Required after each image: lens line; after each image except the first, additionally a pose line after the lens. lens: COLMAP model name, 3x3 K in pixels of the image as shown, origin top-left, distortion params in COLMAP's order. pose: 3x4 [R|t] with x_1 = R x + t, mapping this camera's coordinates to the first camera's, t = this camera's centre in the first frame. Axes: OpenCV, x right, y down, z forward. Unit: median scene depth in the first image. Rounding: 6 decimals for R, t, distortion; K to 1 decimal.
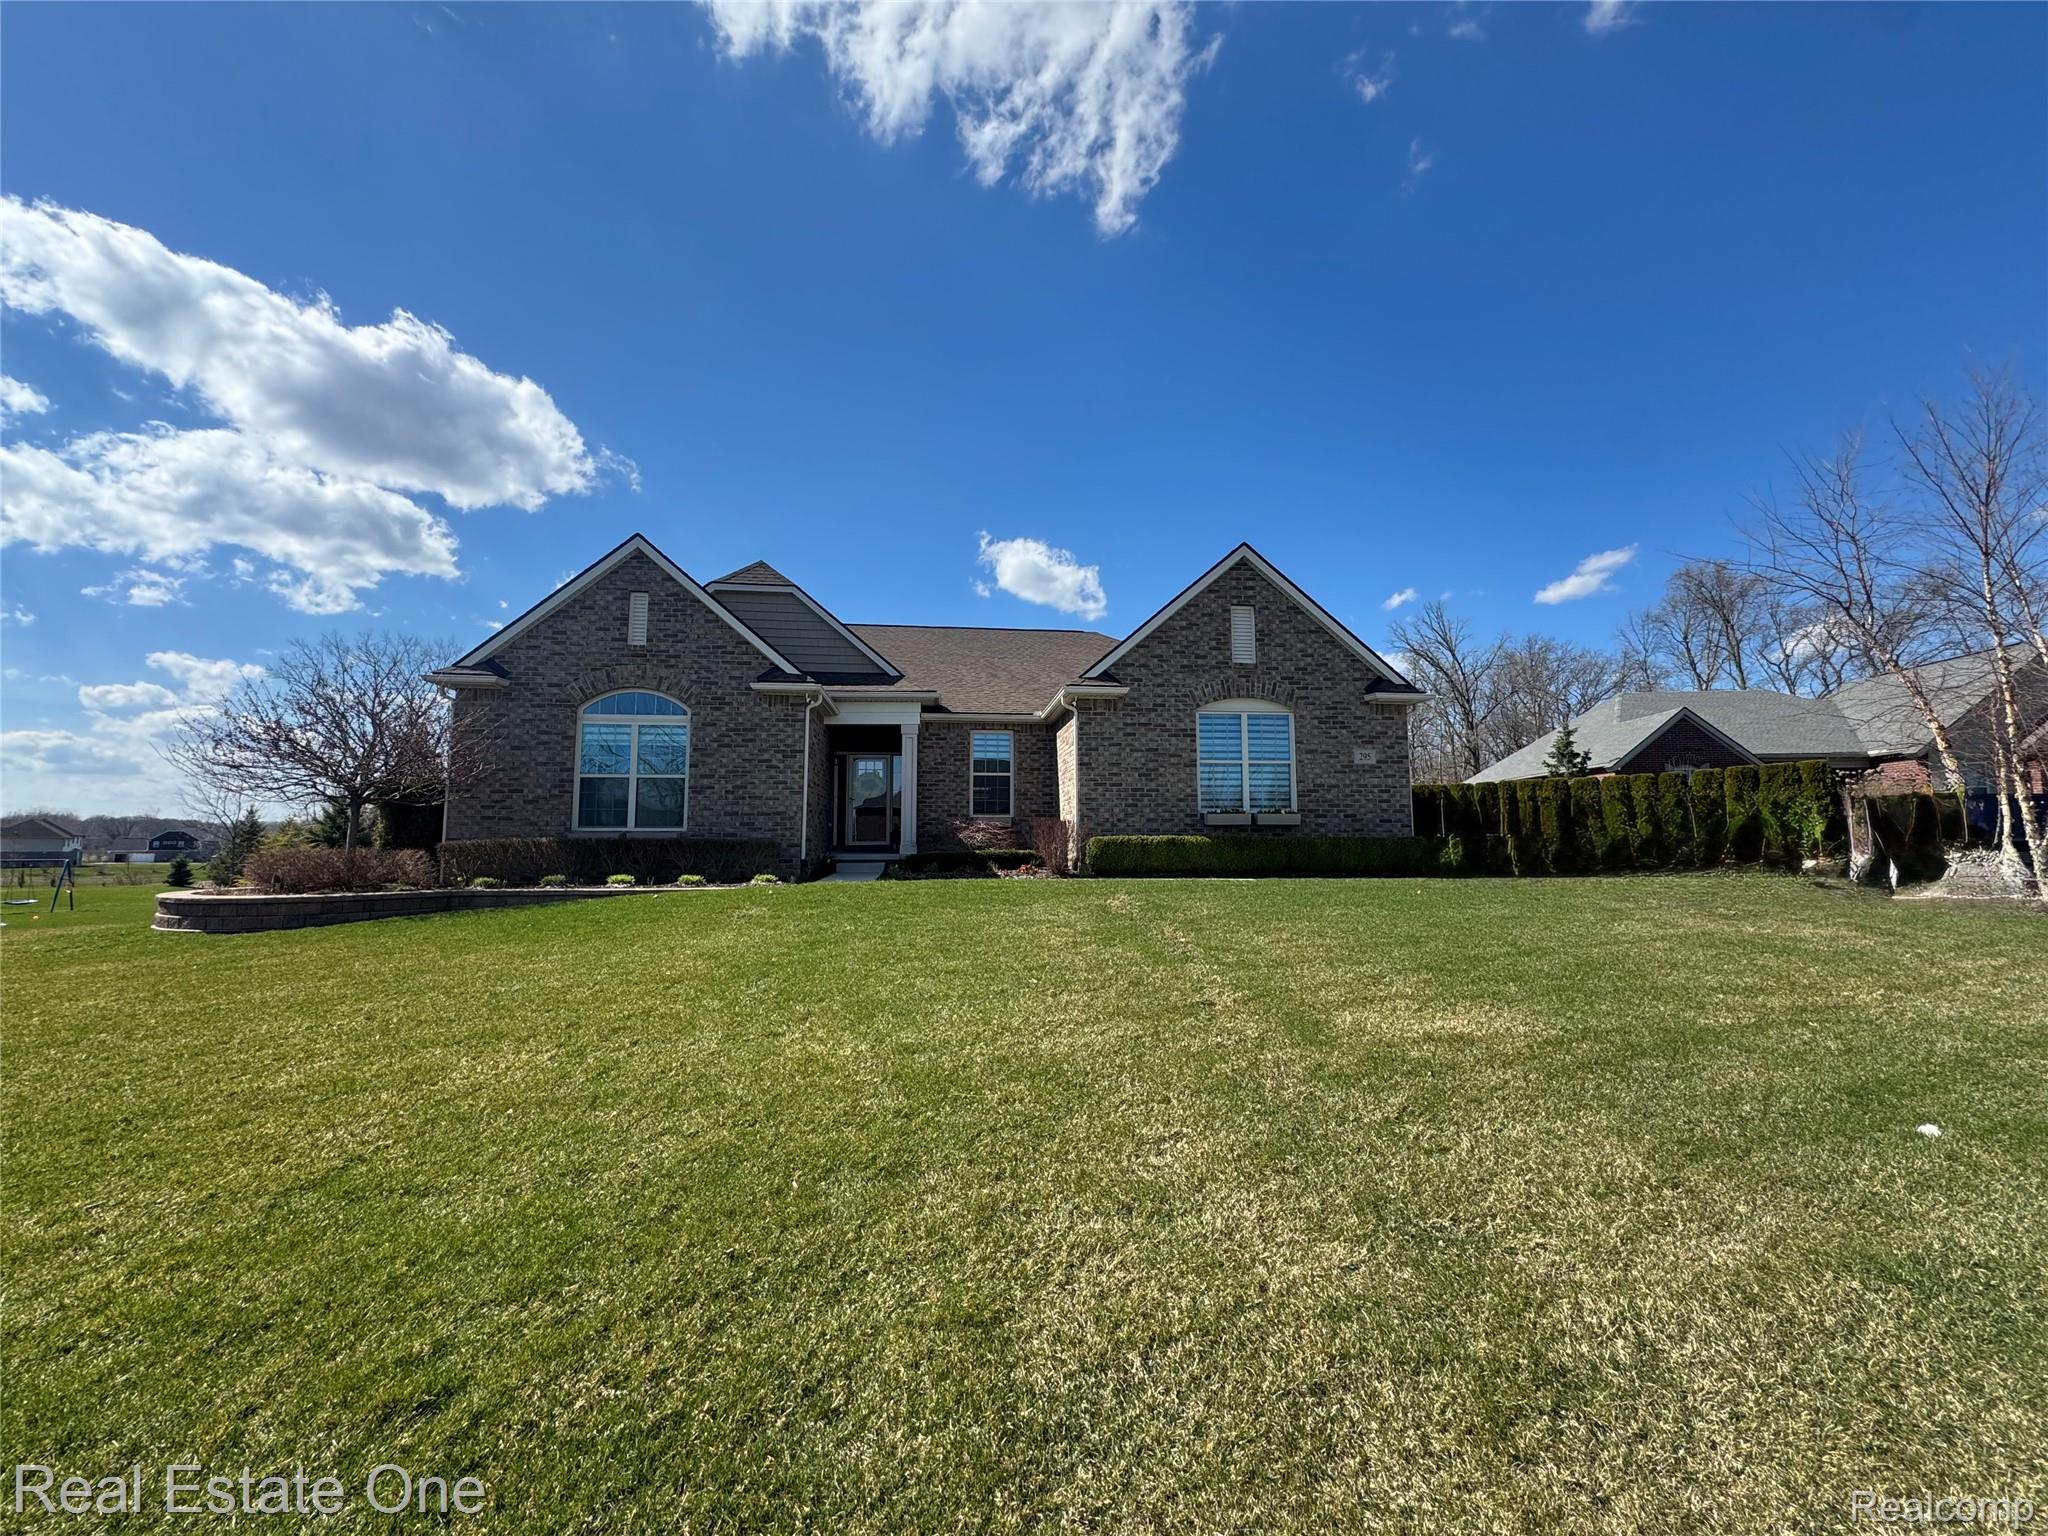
lens RADIAL K [[824.3, 0, 1024.2], [0, 824.3, 764.8], [0, 0, 1]] dist [-0.002774, 0.000539]
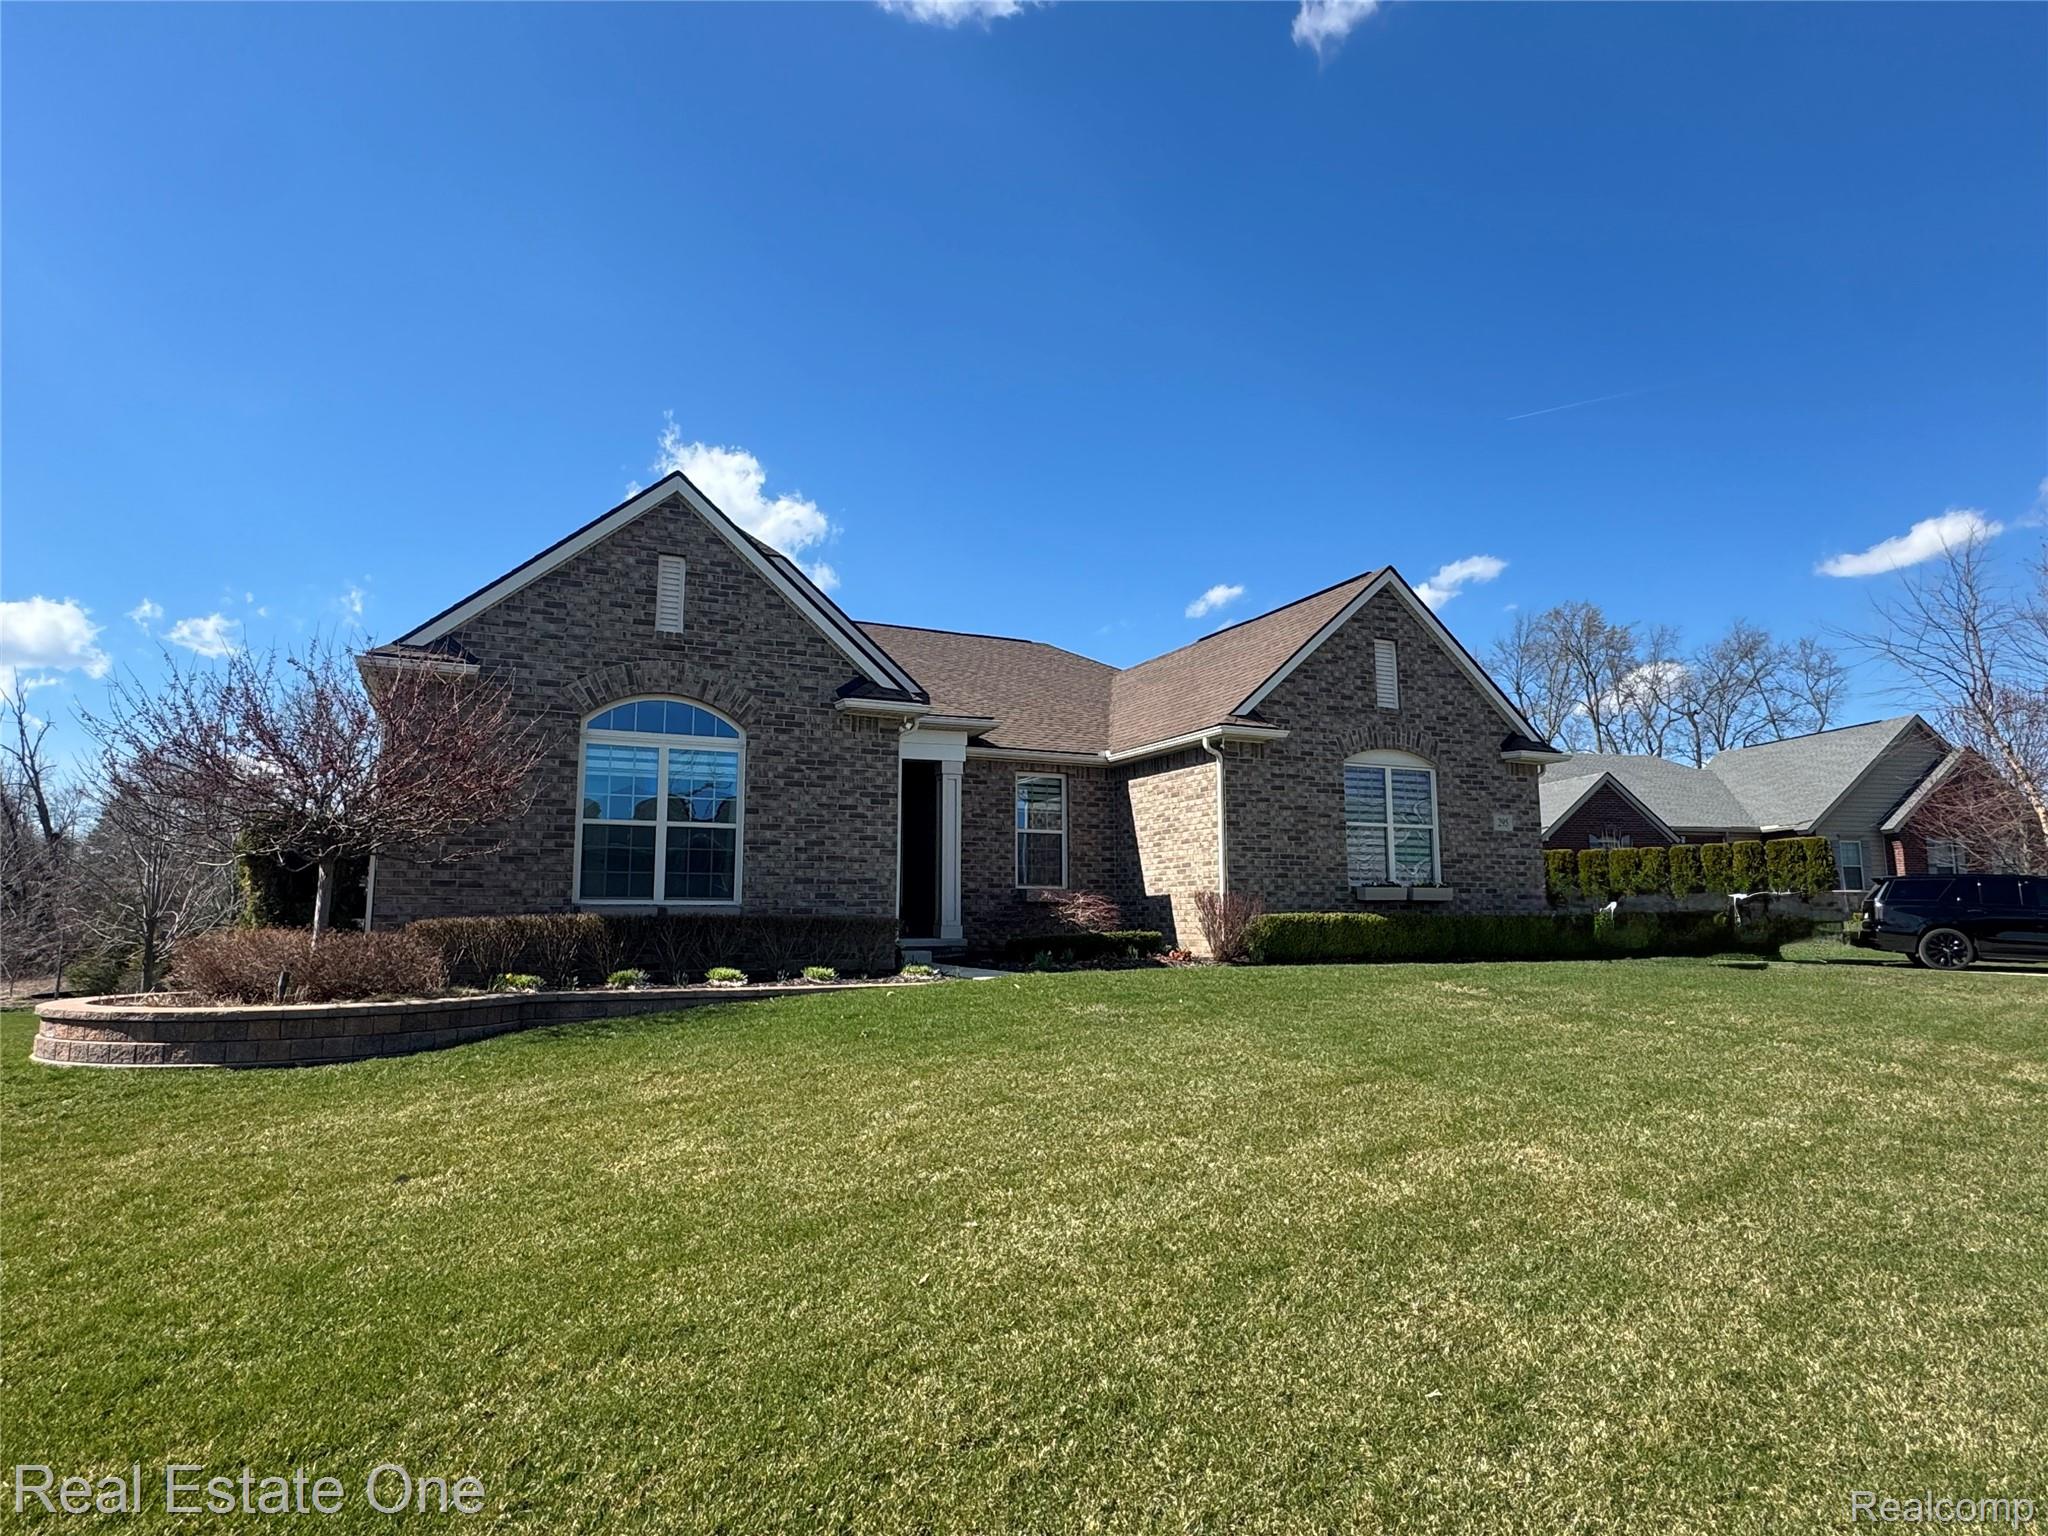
lens RADIAL K [[1175.1, 0, 1023.1], [0, 1175.1, 768.5], [0, 0, 1]] dist [0.001058, -0.000804]
pose [[0.946123, 0.041380, 0.321153, -0.484825], [-0.028391, 0.998582, -0.045026, 0.003232], [-0.322561, 0.033482, 0.945956, -0.014459]]
